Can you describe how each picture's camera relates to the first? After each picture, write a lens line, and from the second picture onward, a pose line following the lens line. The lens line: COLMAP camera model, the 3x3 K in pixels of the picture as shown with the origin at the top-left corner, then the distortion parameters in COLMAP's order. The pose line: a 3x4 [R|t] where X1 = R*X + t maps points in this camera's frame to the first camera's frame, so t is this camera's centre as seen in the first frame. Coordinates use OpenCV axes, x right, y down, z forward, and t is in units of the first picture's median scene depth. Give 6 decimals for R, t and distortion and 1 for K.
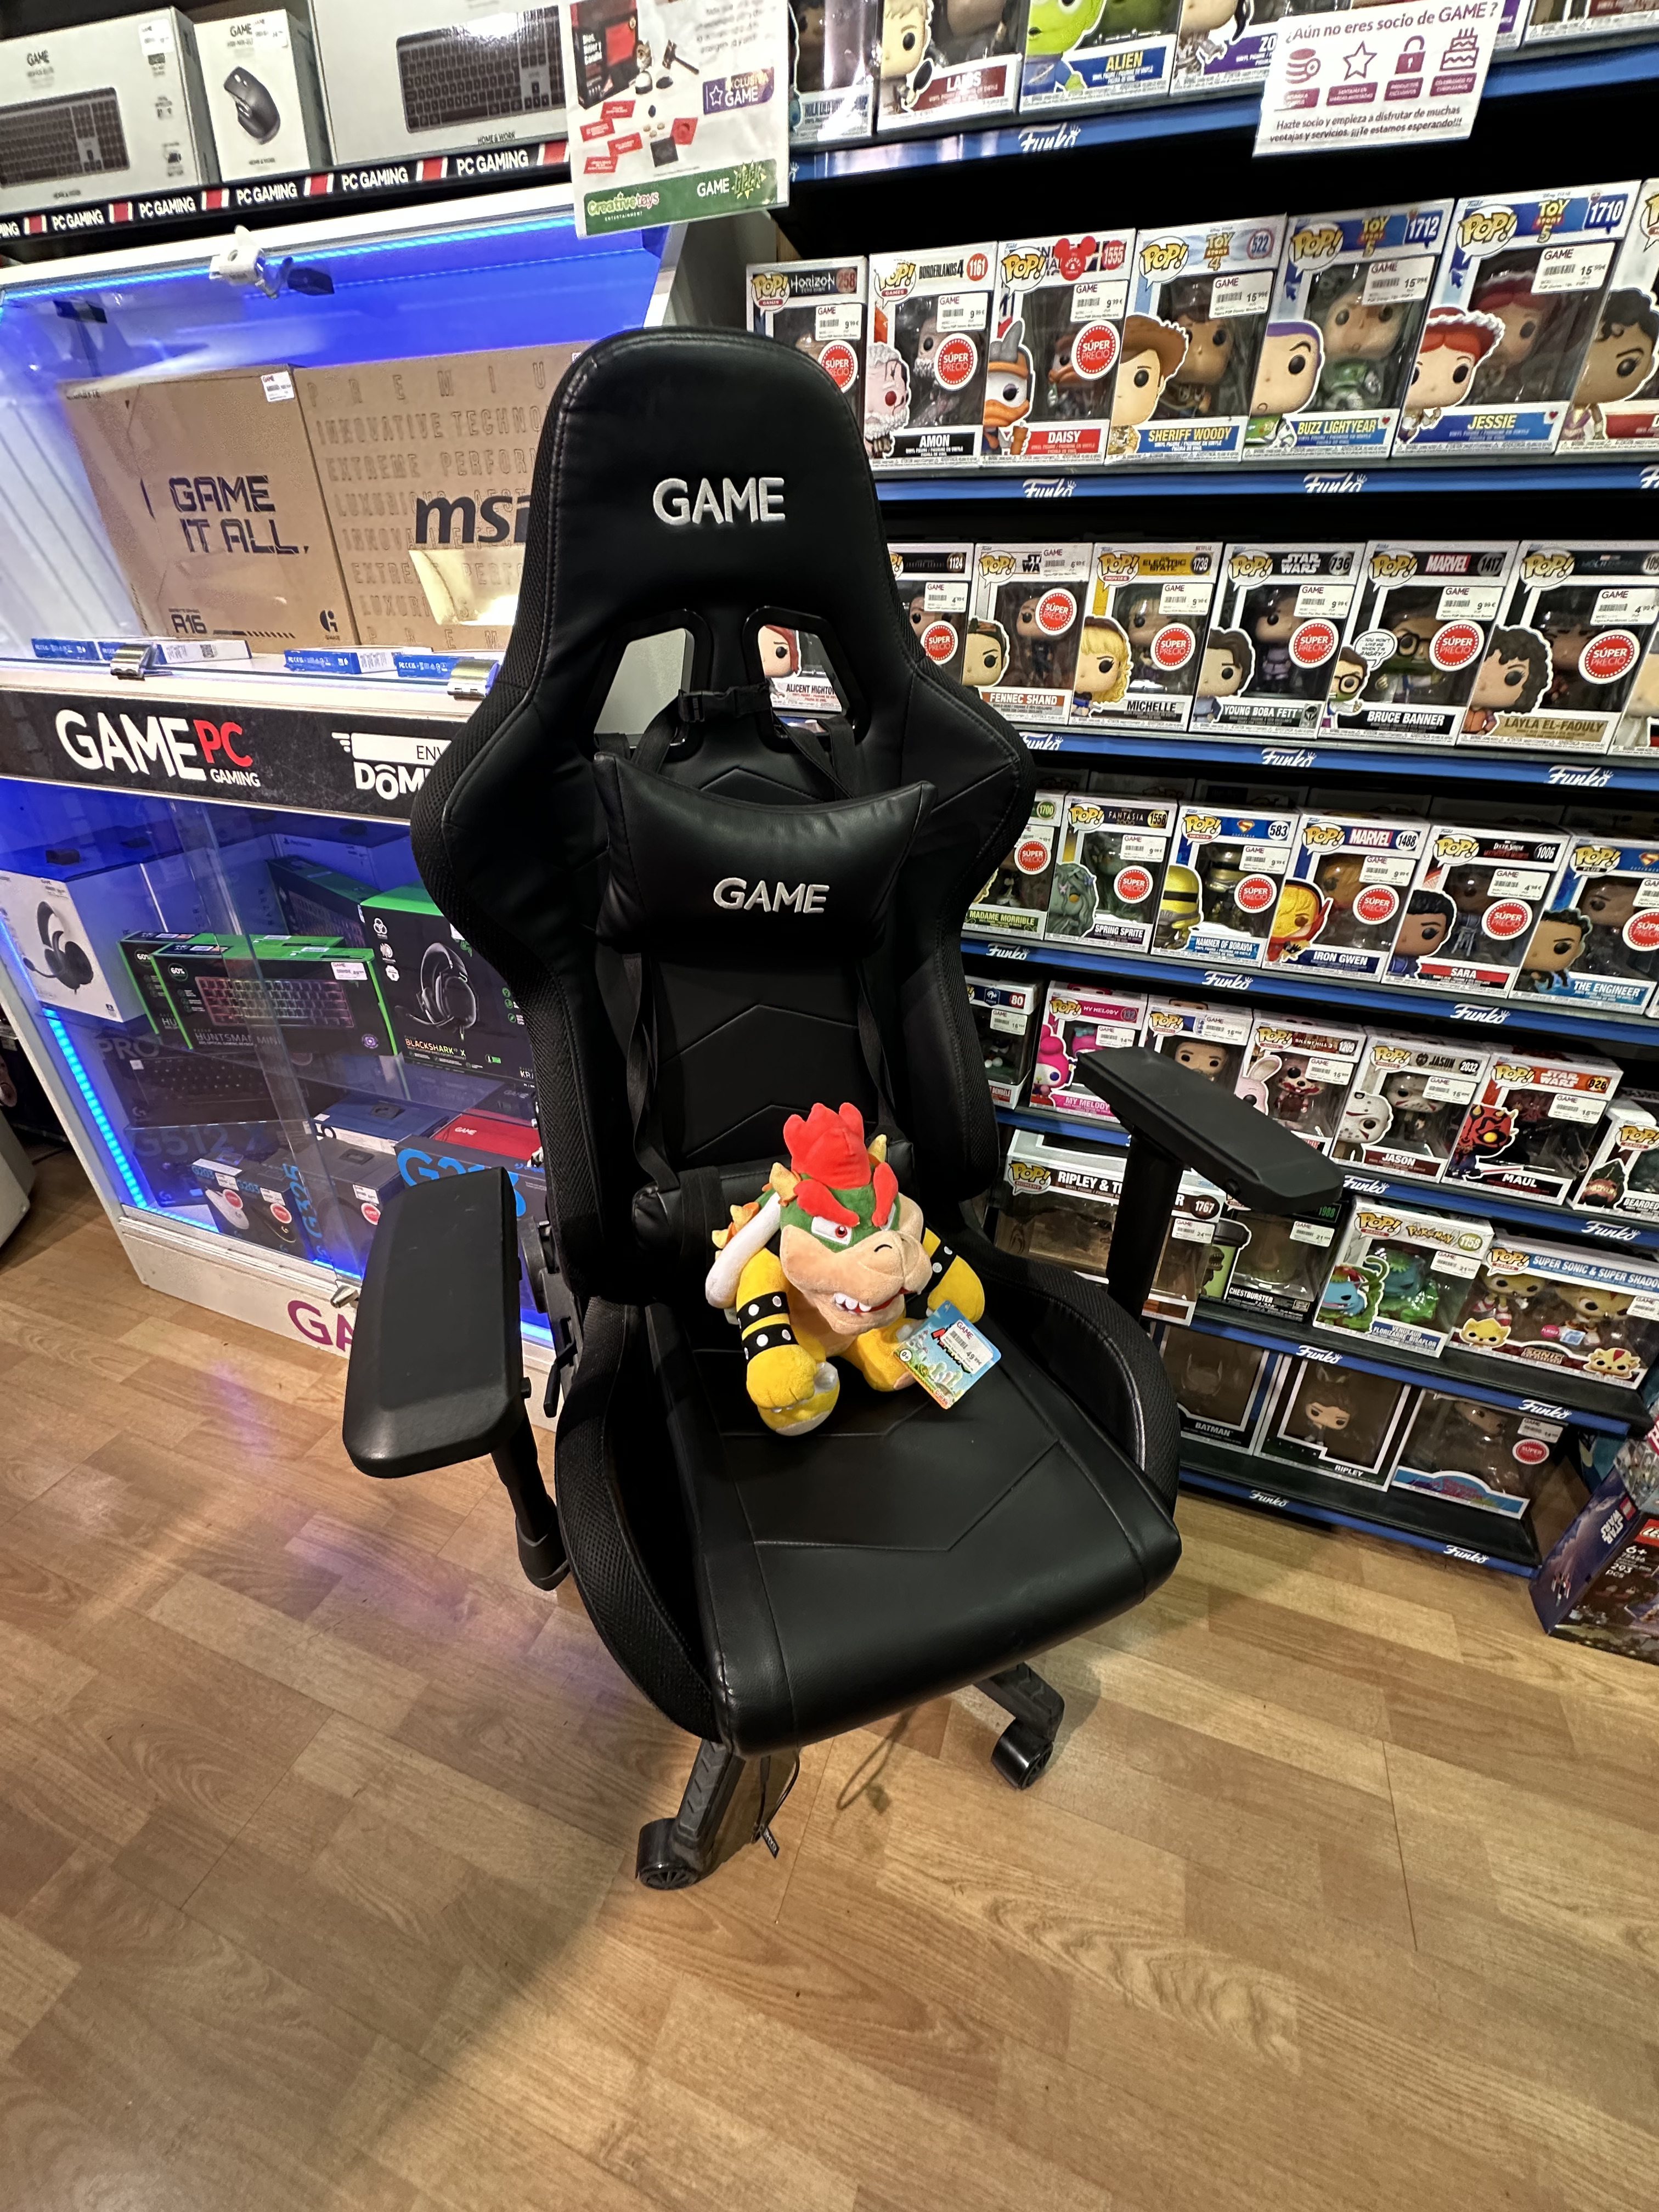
lens RADIAL K [[878.2, 0, 832.4], [0, 878.2, 1105.7], [0, 0, 1]] dist [-0.001725, 0.000235]
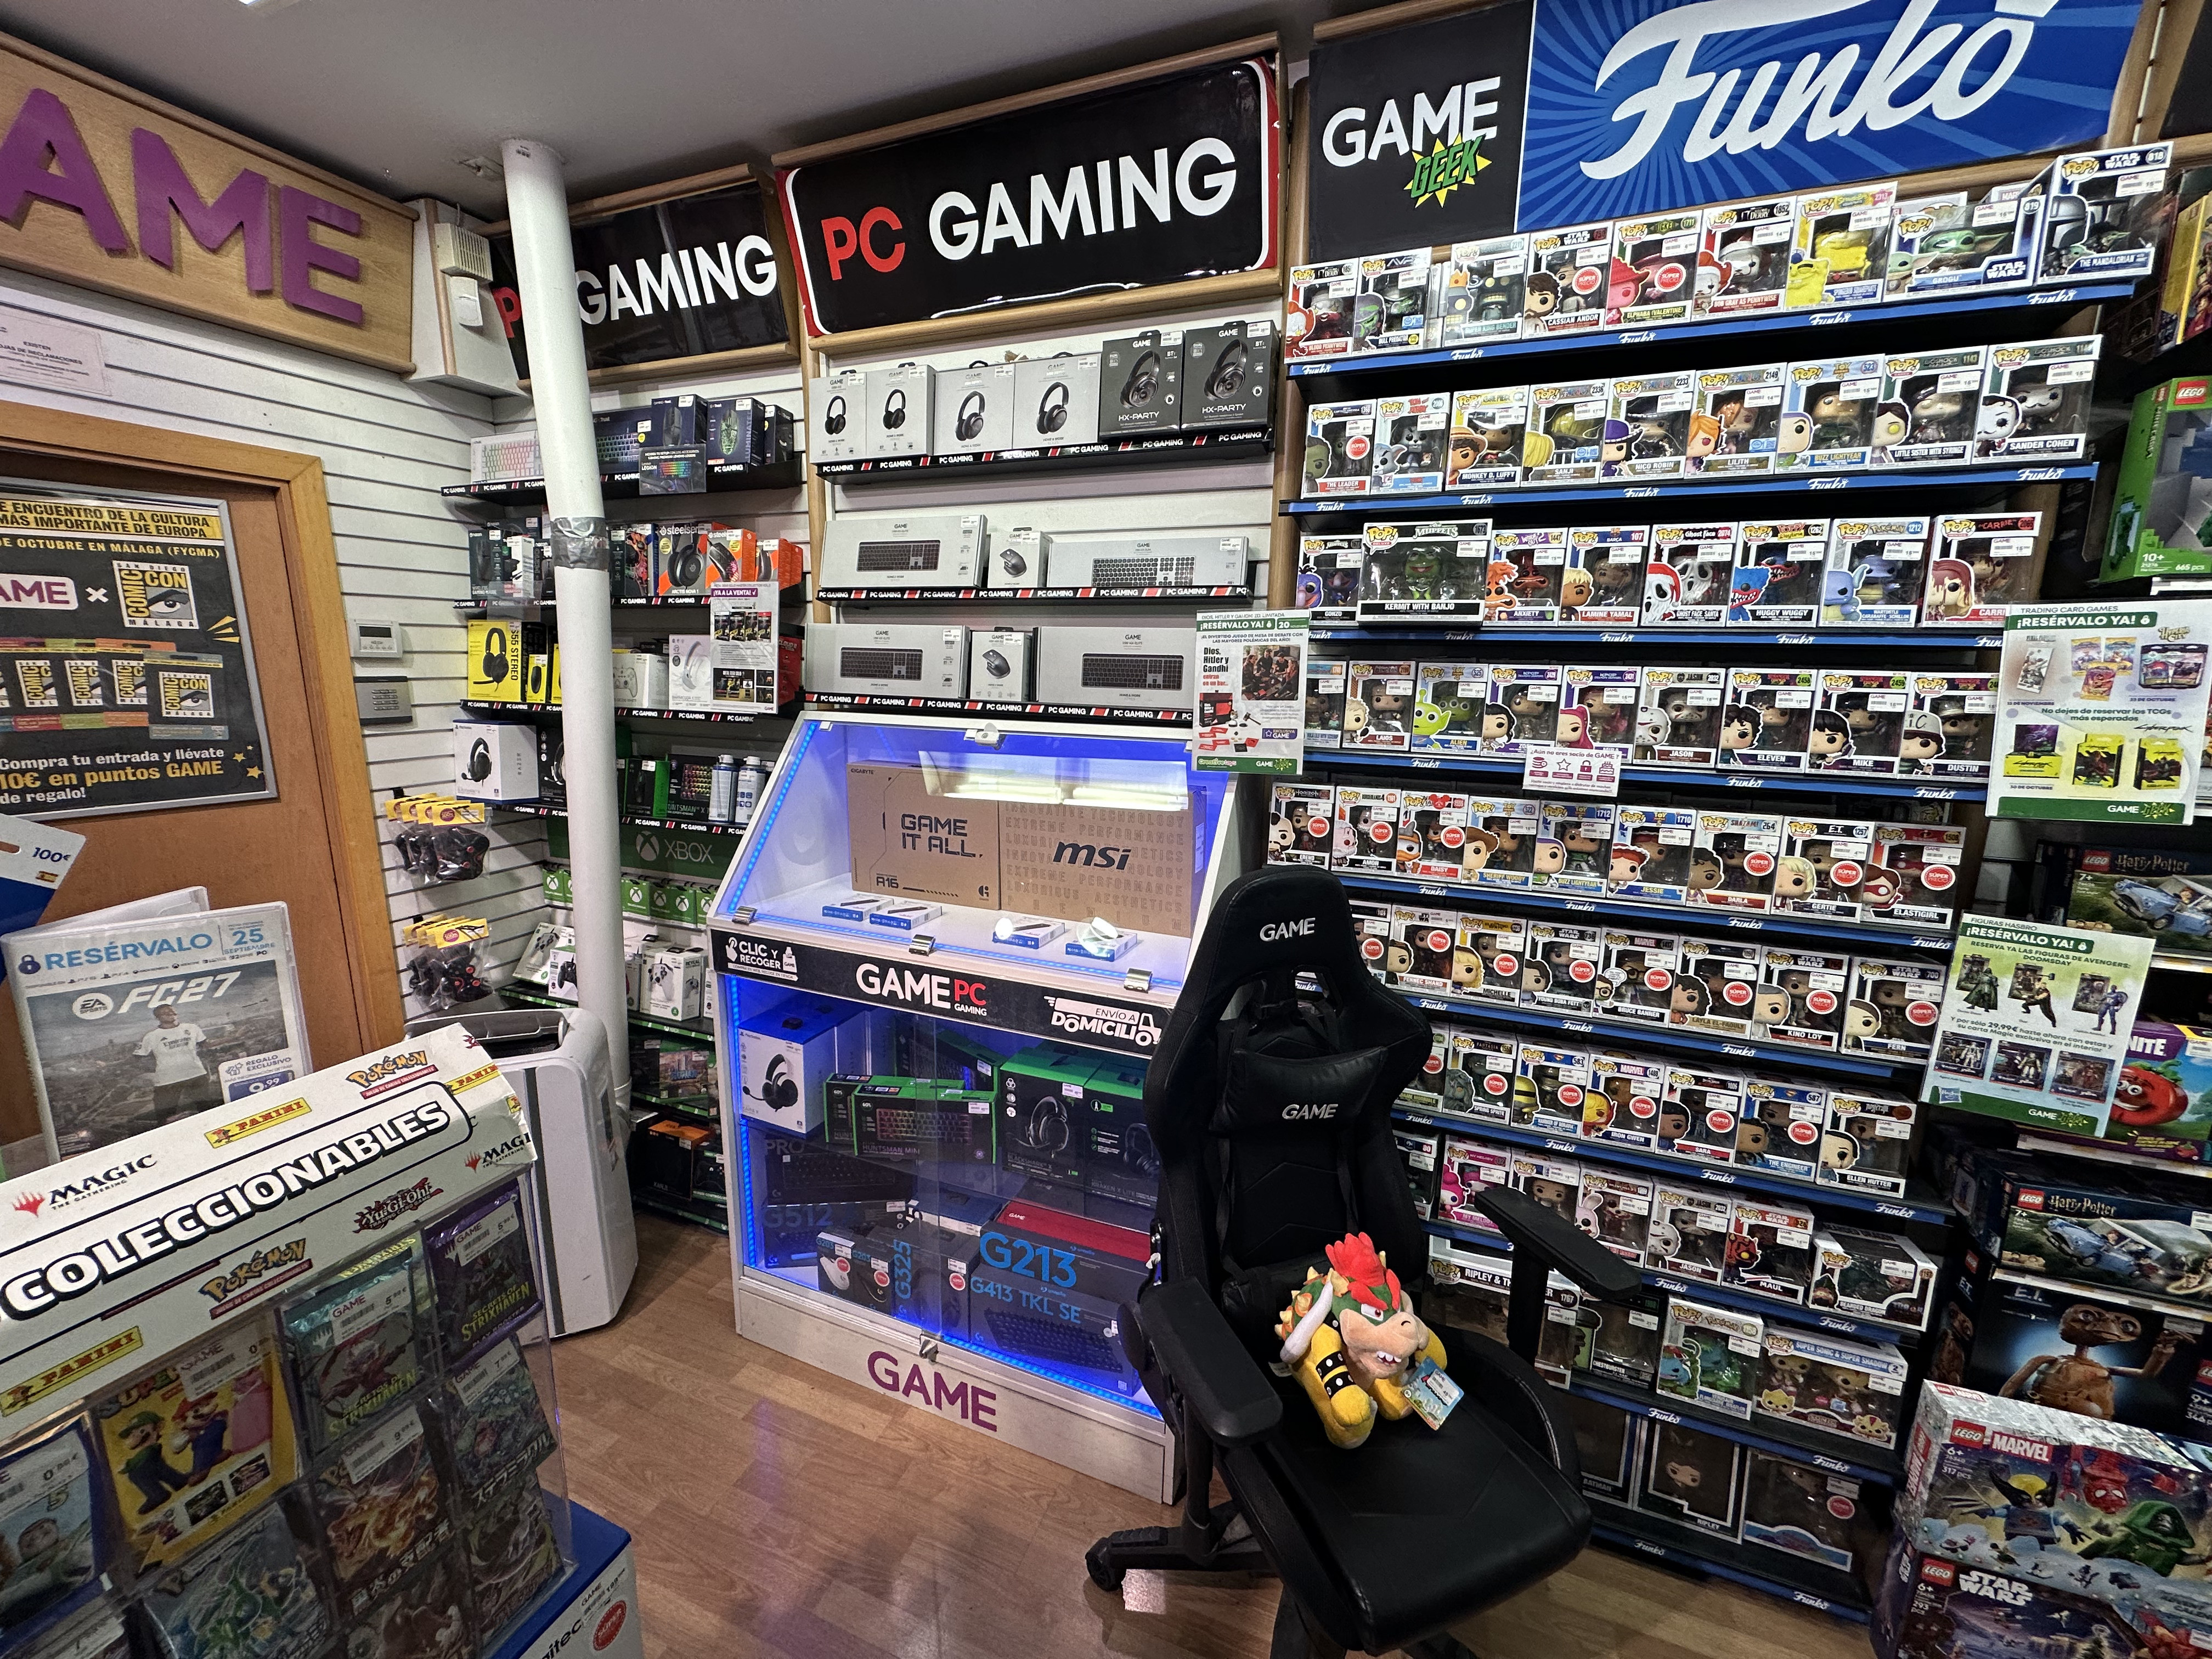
lens RADIAL K [[880.3, 0, 1105.9], [0, 880.3, 827.7], [0, 0, 1]] dist [-0.002267, 0.000322]
pose [[0.999281, 0.011120, -0.036241, -0.352578], [-0.022633, 0.941926, -0.335056, -0.133130], [0.030411, 0.335635, 0.941501, -0.785065]]
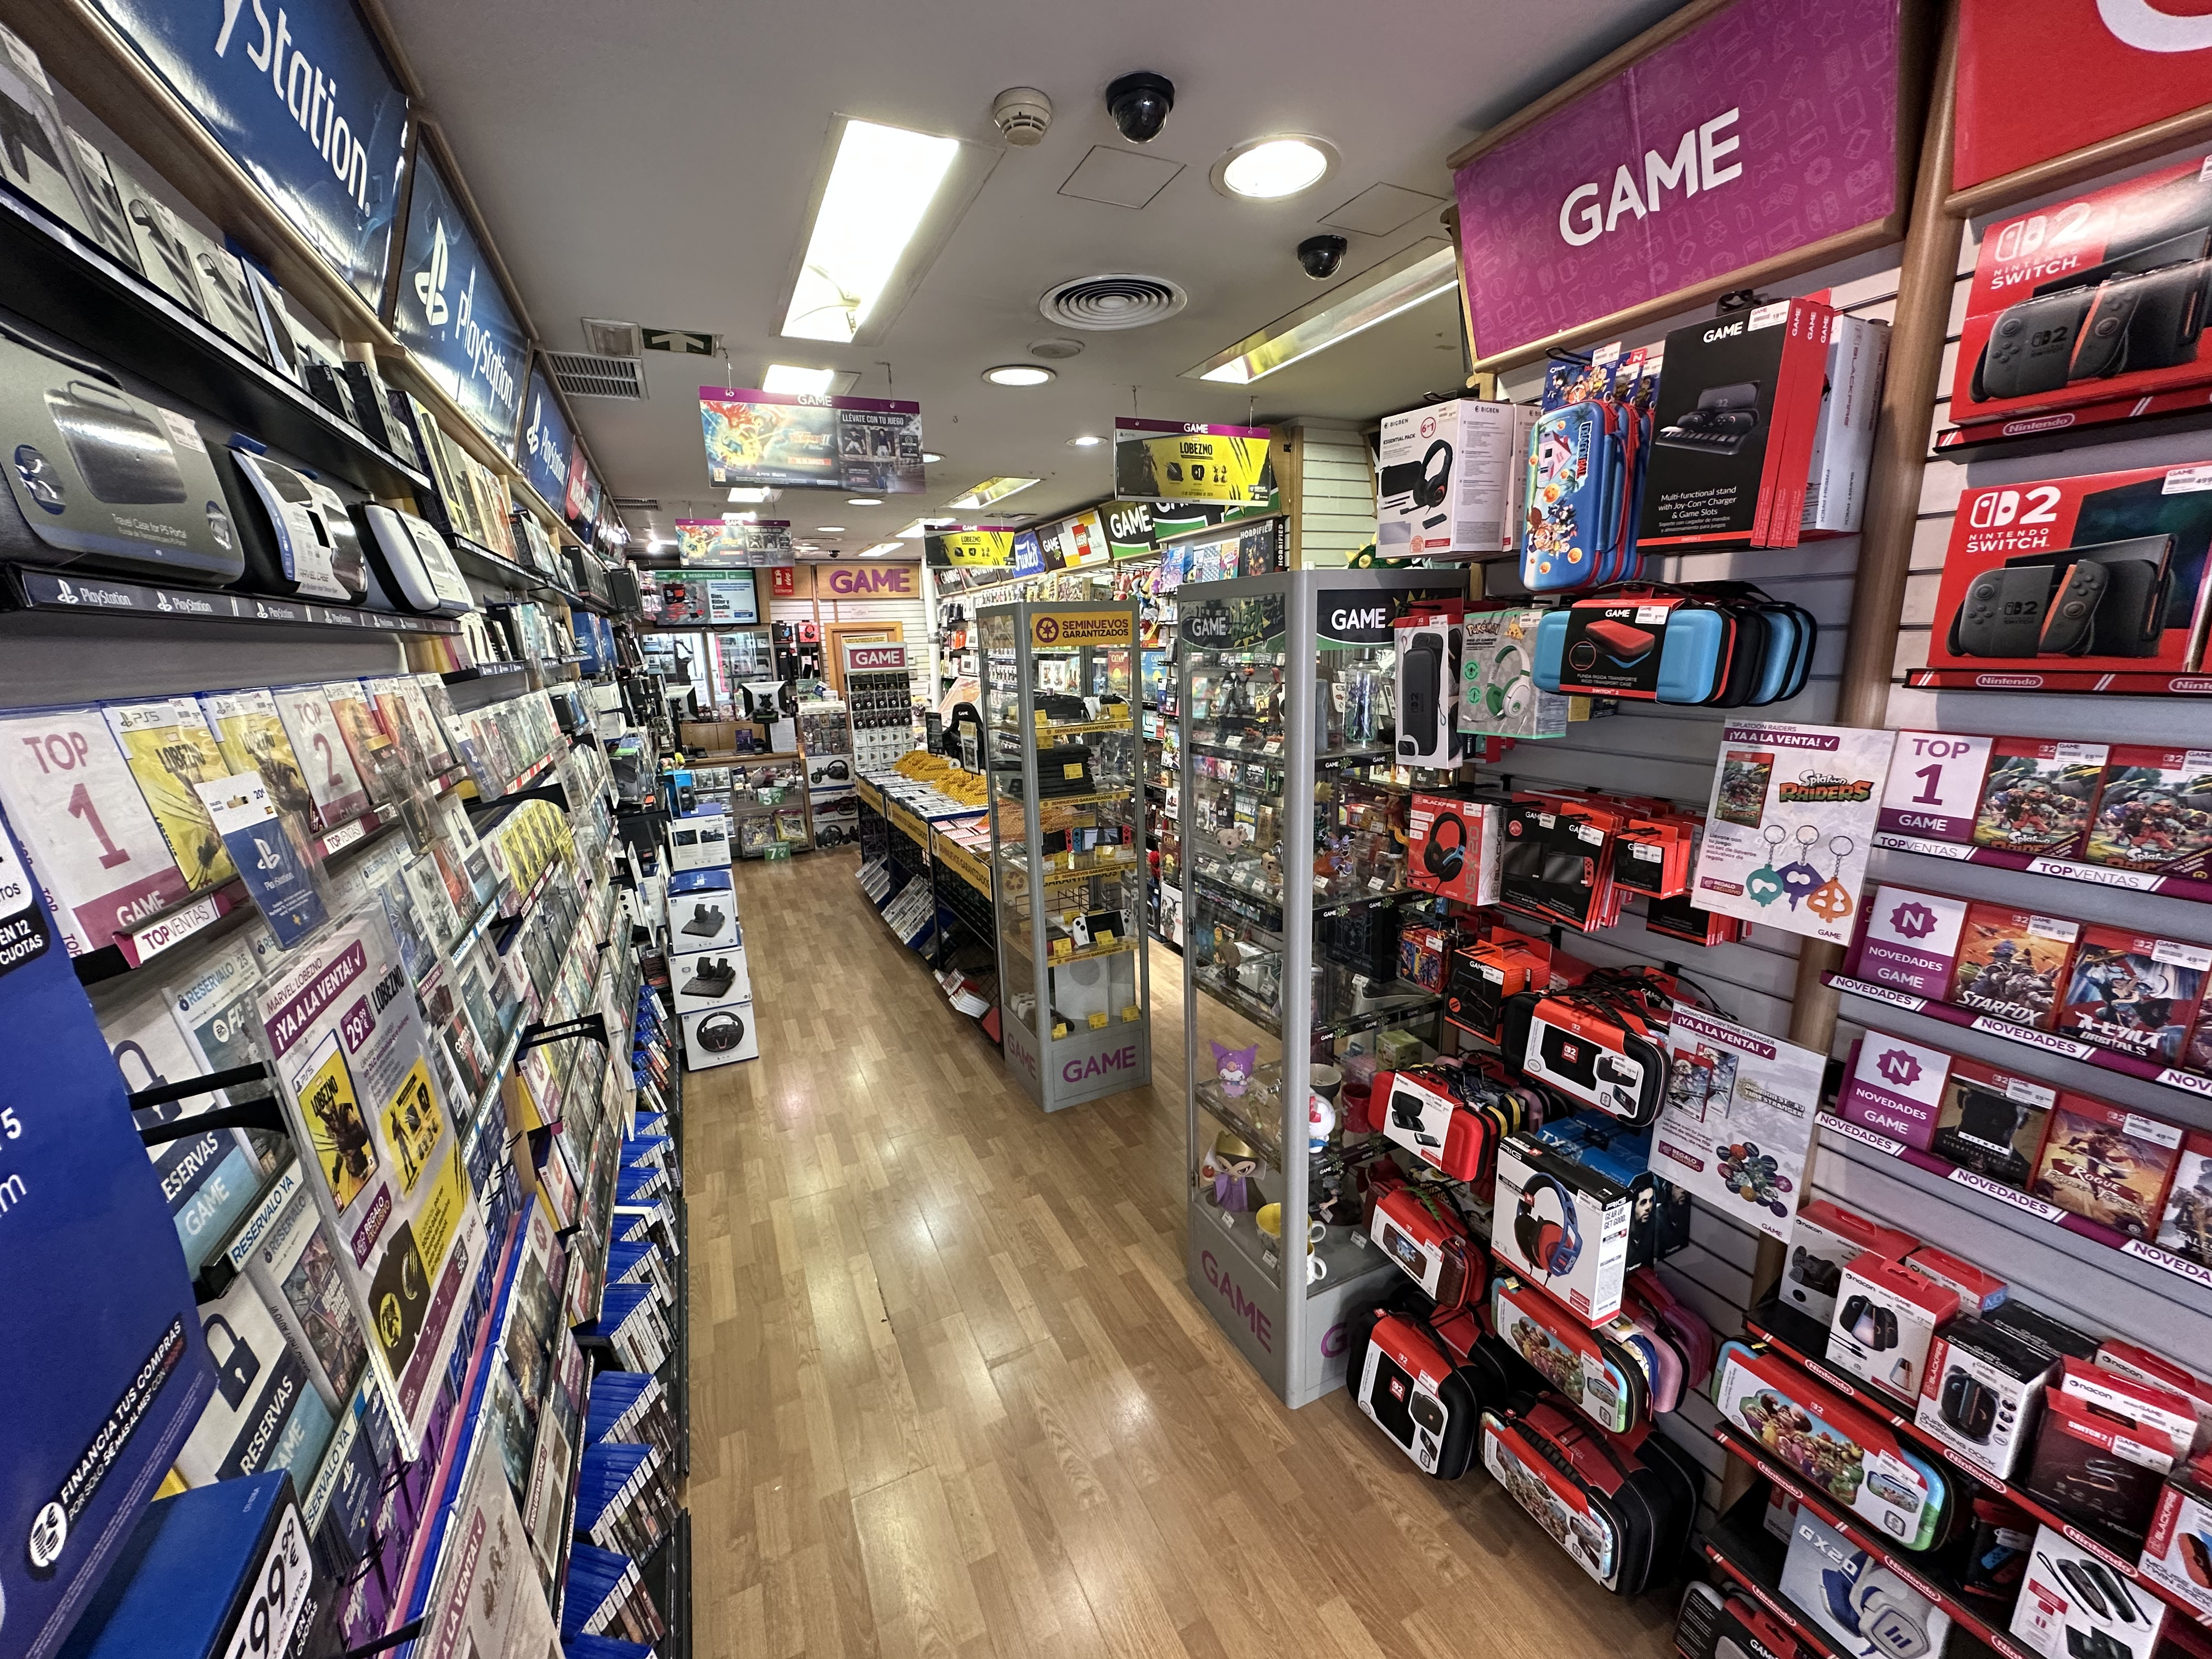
lens RADIAL K [[878.2, 0, 1105.8], [0, 878.2, 827.8], [0, 0, 1]] dist [-0.001725, 0.000235]
pose [[0.706098, 0.118685, -0.698098, 6.927471], [-0.325186, 0.930101, -0.170784, 1.549814], [0.629032, 0.347601, 0.695336, -3.949399]]
